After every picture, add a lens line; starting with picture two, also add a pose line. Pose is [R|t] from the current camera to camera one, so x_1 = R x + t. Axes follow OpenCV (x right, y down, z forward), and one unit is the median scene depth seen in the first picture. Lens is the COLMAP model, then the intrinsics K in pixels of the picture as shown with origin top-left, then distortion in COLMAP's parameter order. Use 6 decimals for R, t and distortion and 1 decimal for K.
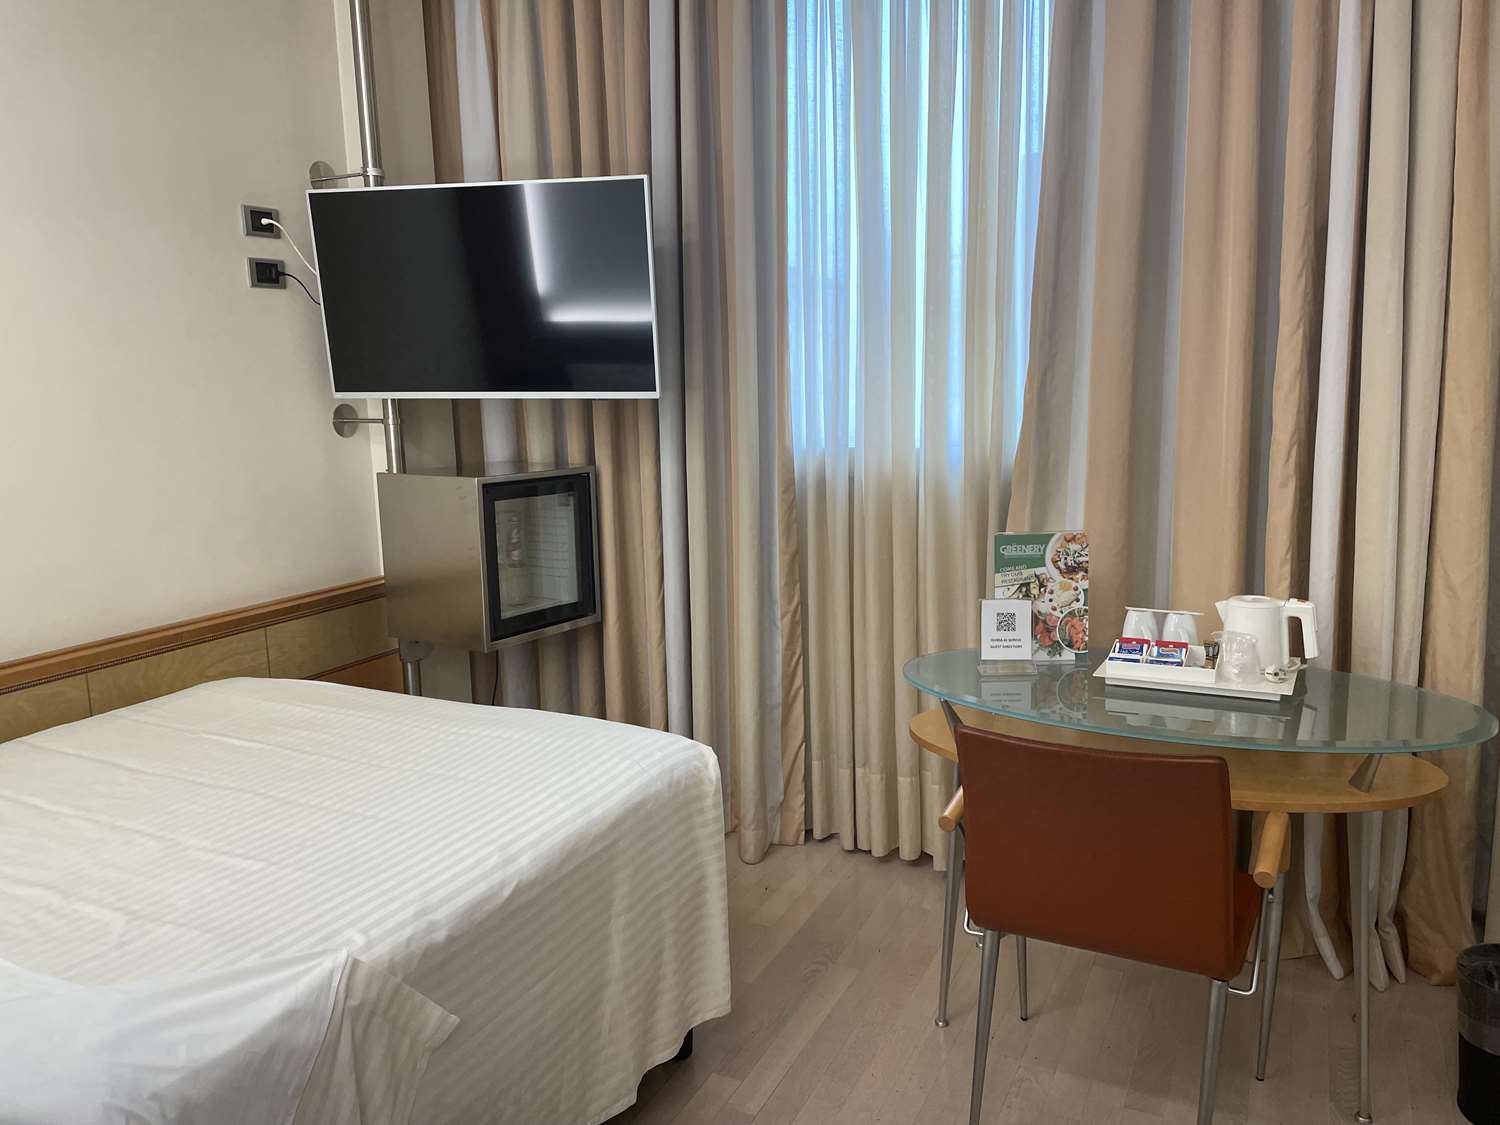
lens RADIAL K [[1114.1, 0, 752.3], [0, 1114.1, 559.4], [0, 0, 1]] dist [0.003133, -0.044964]
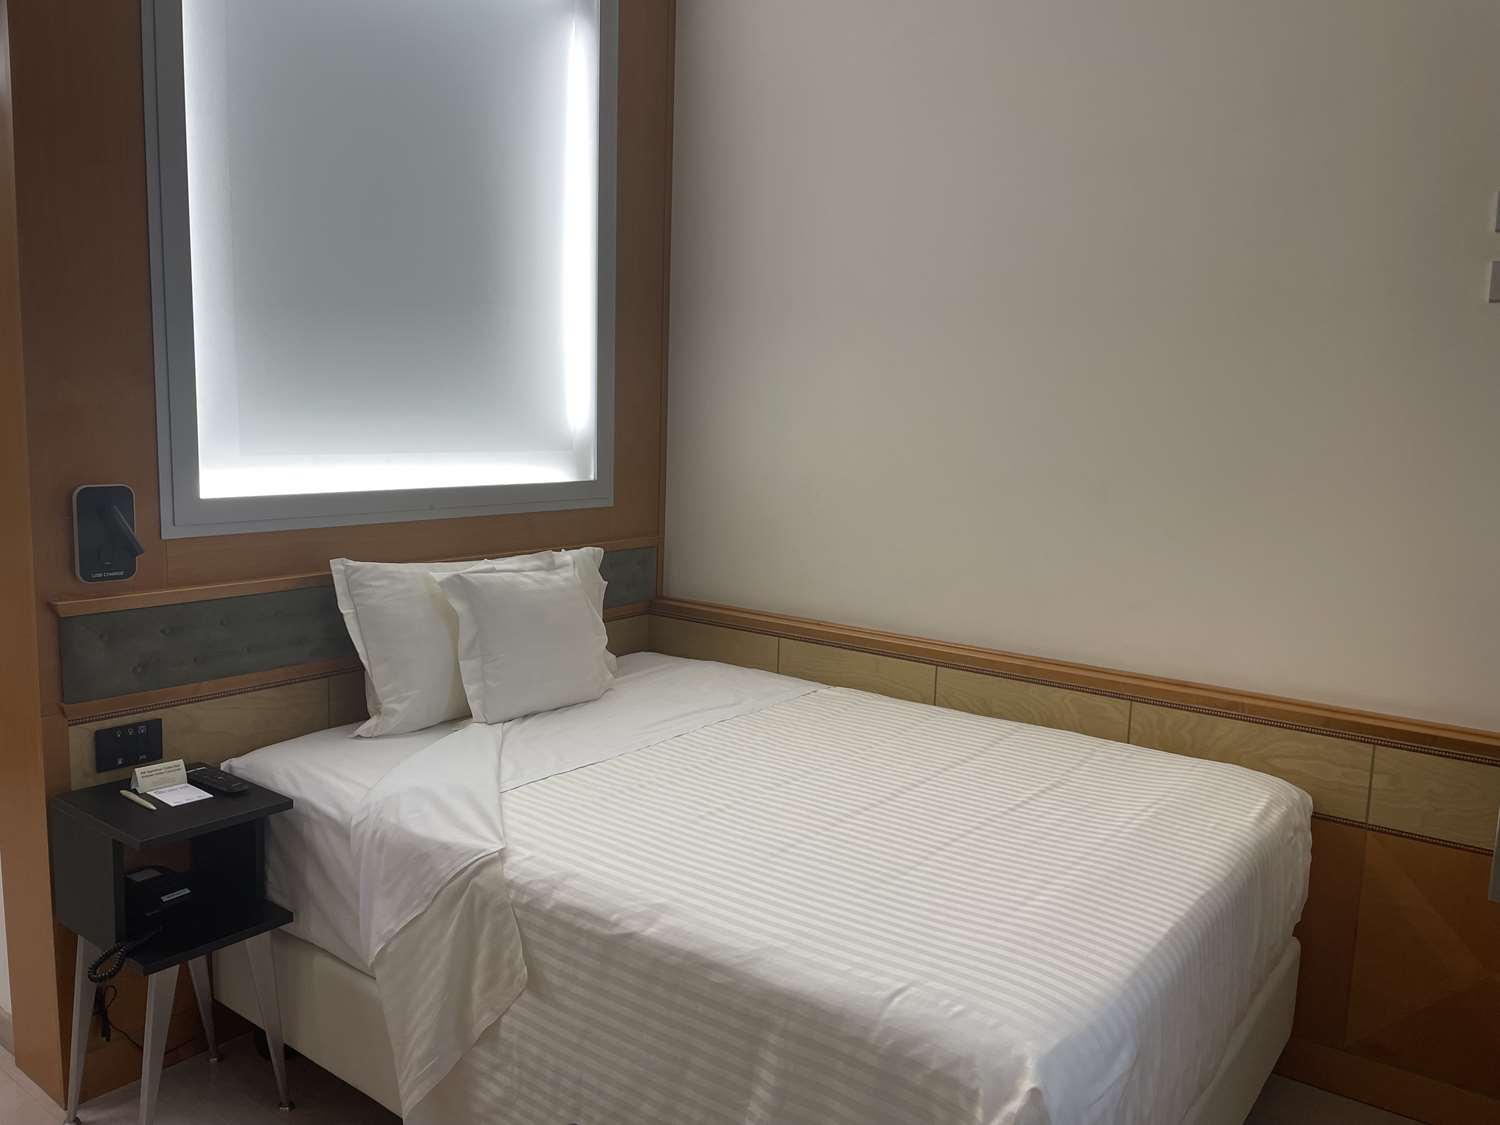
lens RADIAL K [[1114.1, 0, 750.3], [0, 1114.1, 561.9], [0, 0, 1]] dist [0.003133, -0.044964]
pose [[-0.191280, 0.155091, -0.969205, 0.532498], [-0.182603, 0.964577, 0.190388, -0.184012], [0.964400, 0.213397, -0.156184, 0.956677]]
